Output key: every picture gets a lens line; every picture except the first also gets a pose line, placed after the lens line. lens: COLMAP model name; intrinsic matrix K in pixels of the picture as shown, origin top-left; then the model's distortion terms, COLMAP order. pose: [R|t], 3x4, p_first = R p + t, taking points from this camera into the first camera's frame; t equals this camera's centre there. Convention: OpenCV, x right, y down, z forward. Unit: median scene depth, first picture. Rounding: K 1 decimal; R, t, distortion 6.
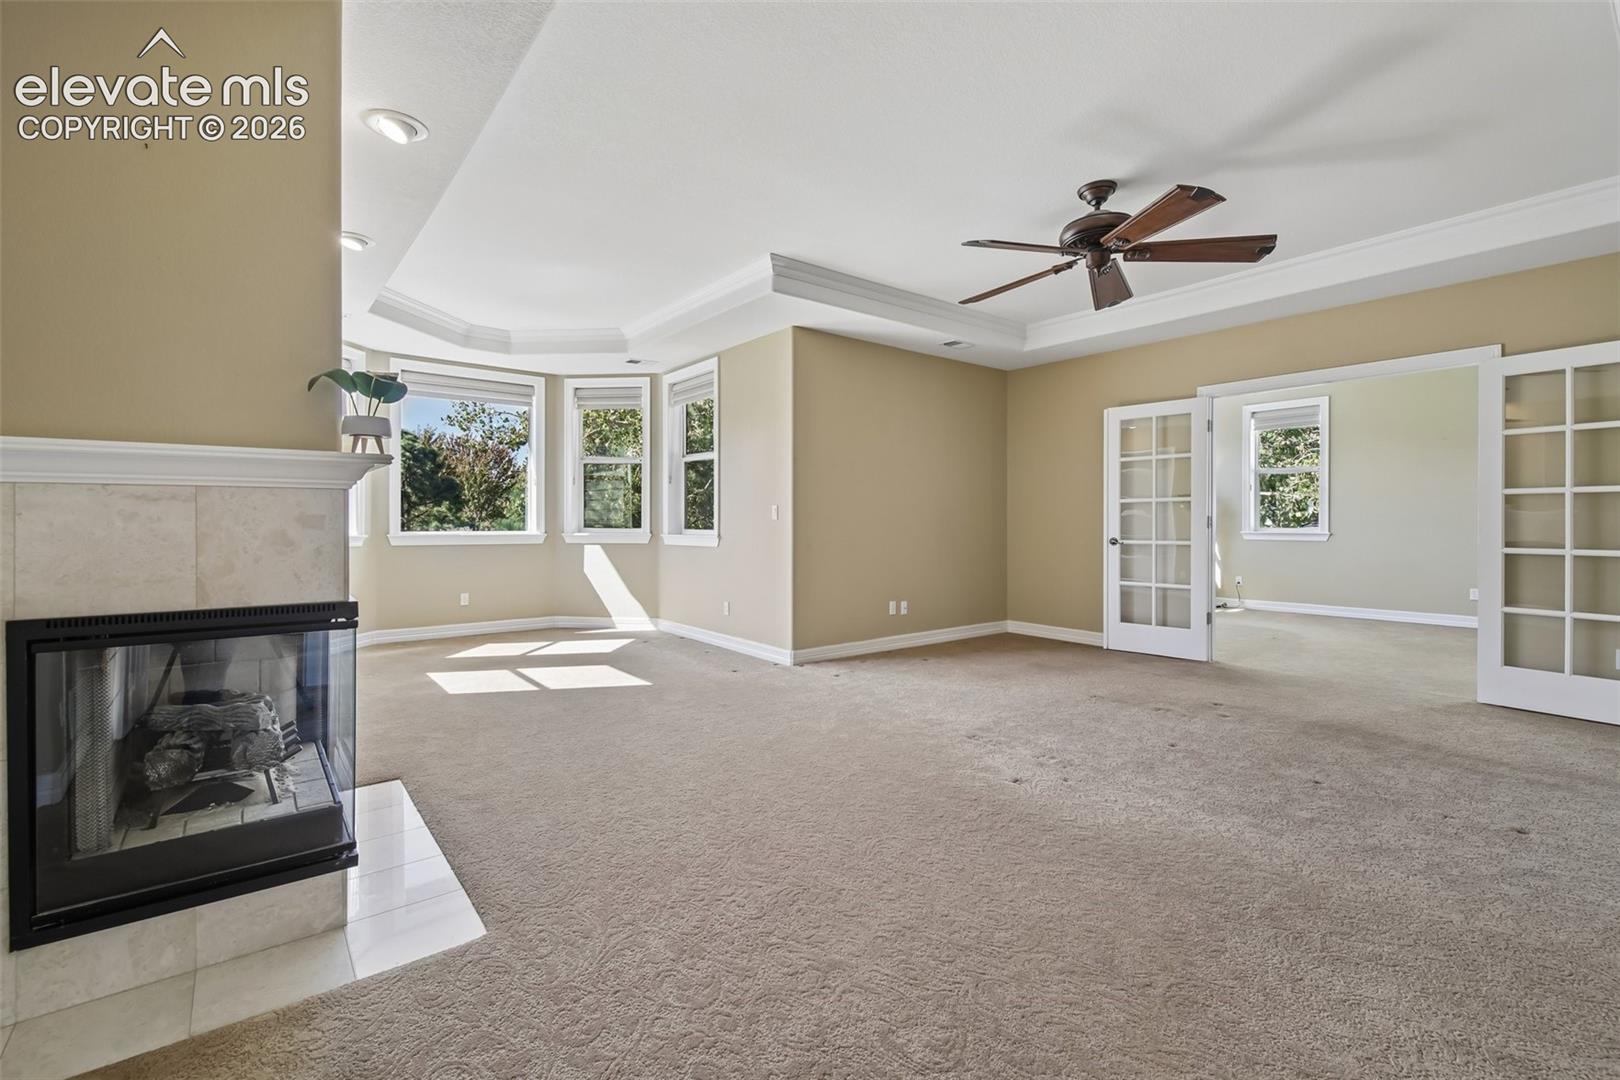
lens RADIAL K [[702.0, 0, 811.4], [0, 702.0, 530.2], [0, 0, 1]] dist [0.013947, -0.006361]
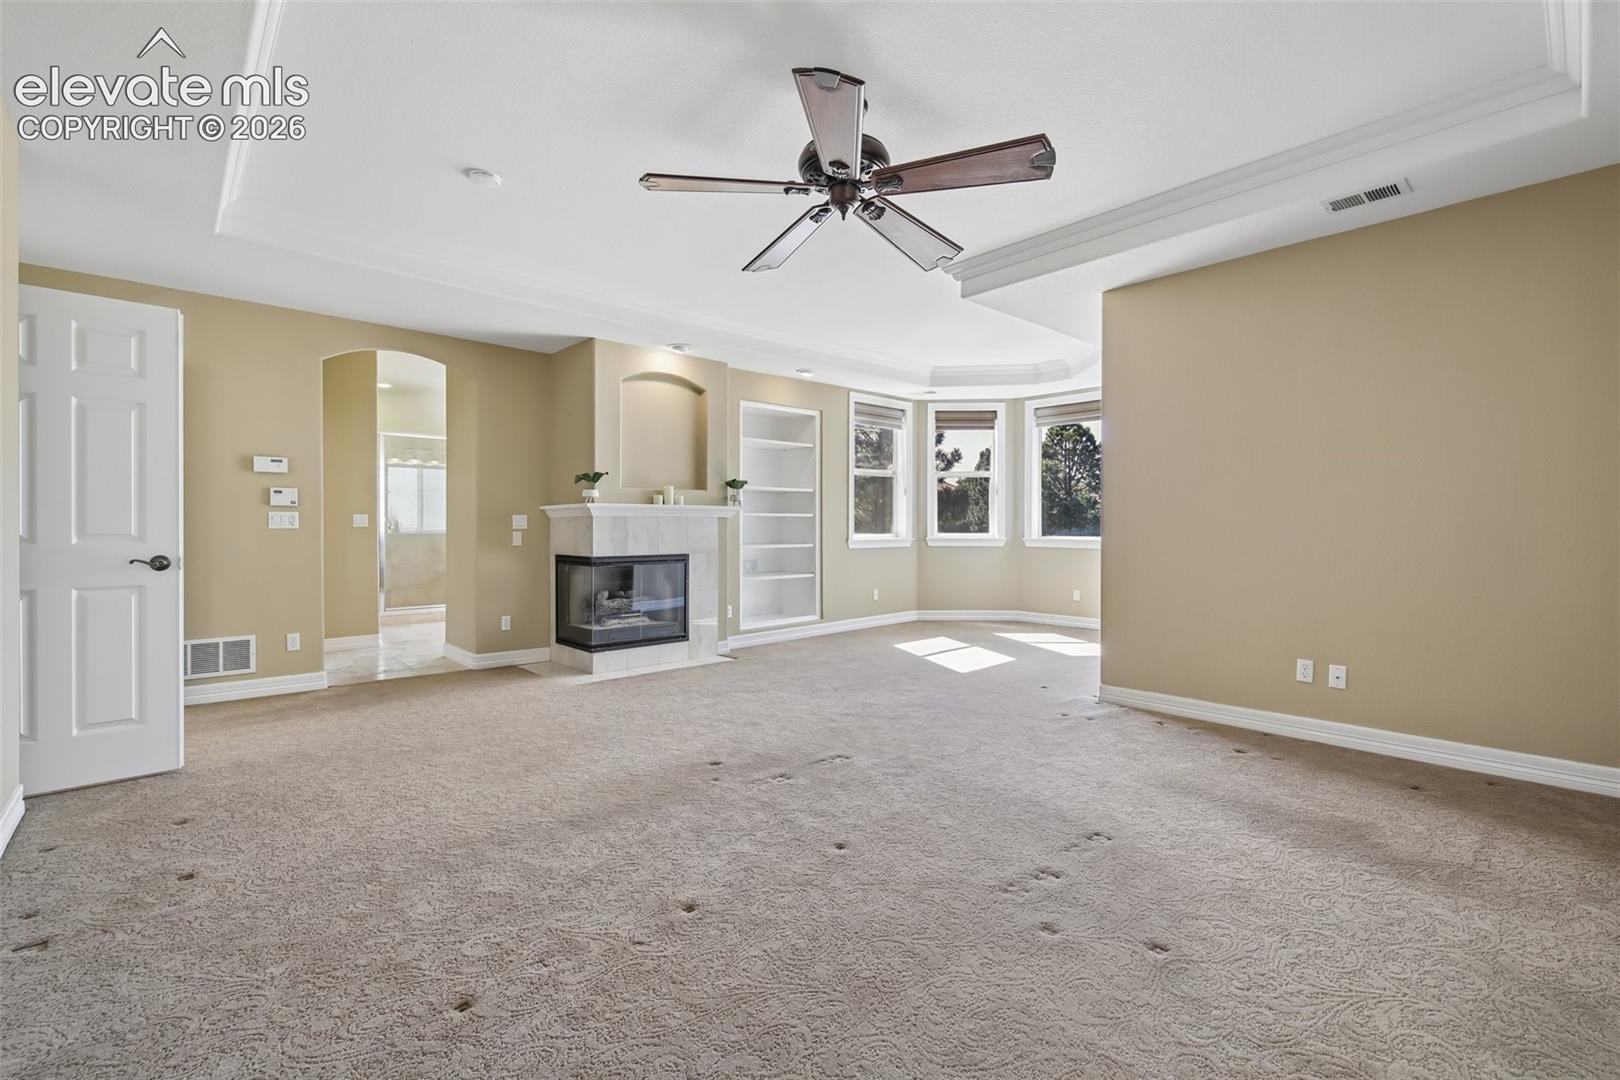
lens RADIAL K [[702.0, 0, 810.0], [0, 702.0, 534.0], [0, 0, 1]] dist [0.013947, -0.006361]
pose [[0.071136, 0.007657, -0.997437, 0.777264], [-0.009424, 0.999931, 0.007004, -0.008201], [0.997422, 0.008902, 0.071203, 0.592305]]
